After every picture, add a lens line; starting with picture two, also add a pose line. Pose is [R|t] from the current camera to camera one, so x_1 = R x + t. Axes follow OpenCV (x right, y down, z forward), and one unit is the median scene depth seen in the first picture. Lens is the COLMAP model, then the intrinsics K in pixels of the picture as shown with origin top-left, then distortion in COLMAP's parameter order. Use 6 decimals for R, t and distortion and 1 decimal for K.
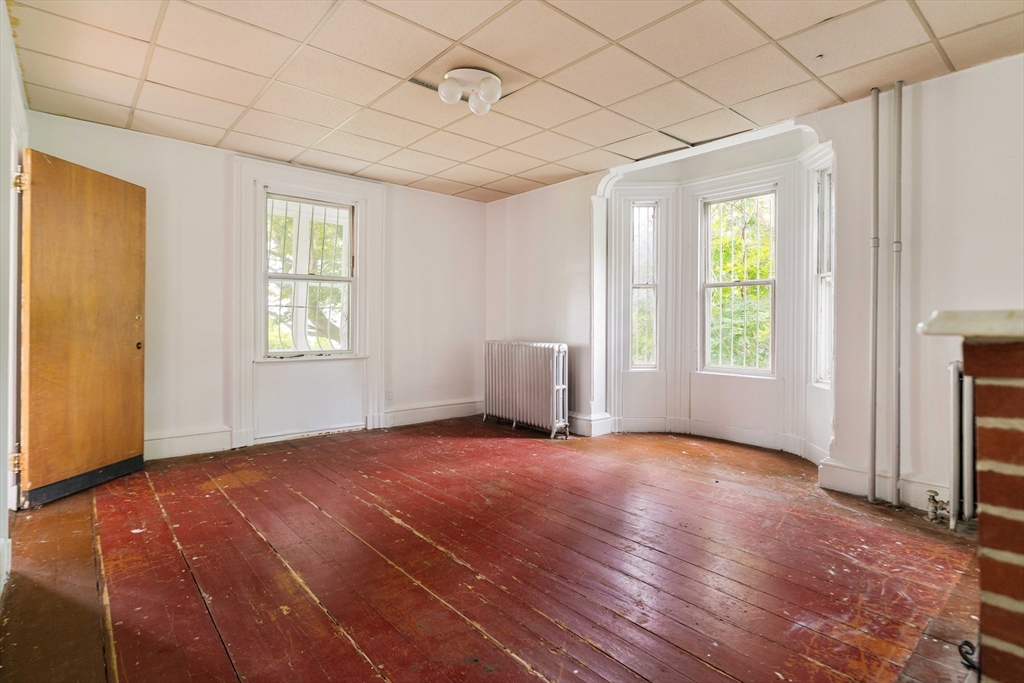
lens RADIAL K [[470.6, 0, 509.3], [0, 470.6, 328.6], [0, 0, 1]] dist [0.004060, 0.000732]
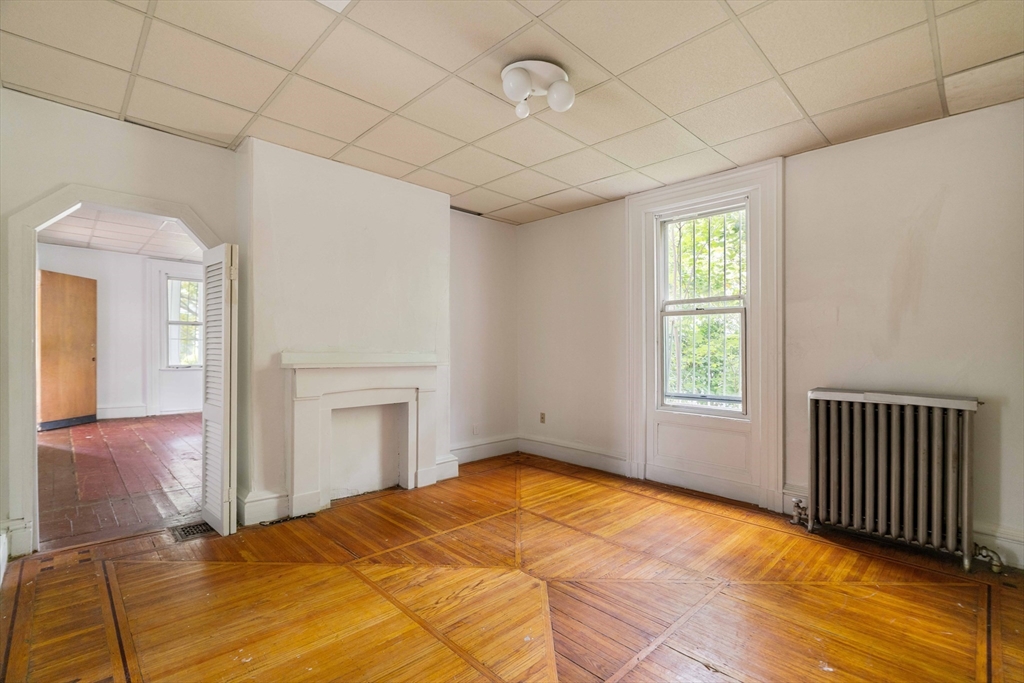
lens RADIAL K [[468.4, 0, 511.4], [0, 468.4, 369.3], [0, 0, 1]] dist [-0.004025, -0.000499]
pose [[0.999677, 0.008955, 0.023785, 0.895071], [-0.009327, 0.999835, 0.015578, 0.030278], [-0.023641, -0.015795, 0.999596, -0.970817]]
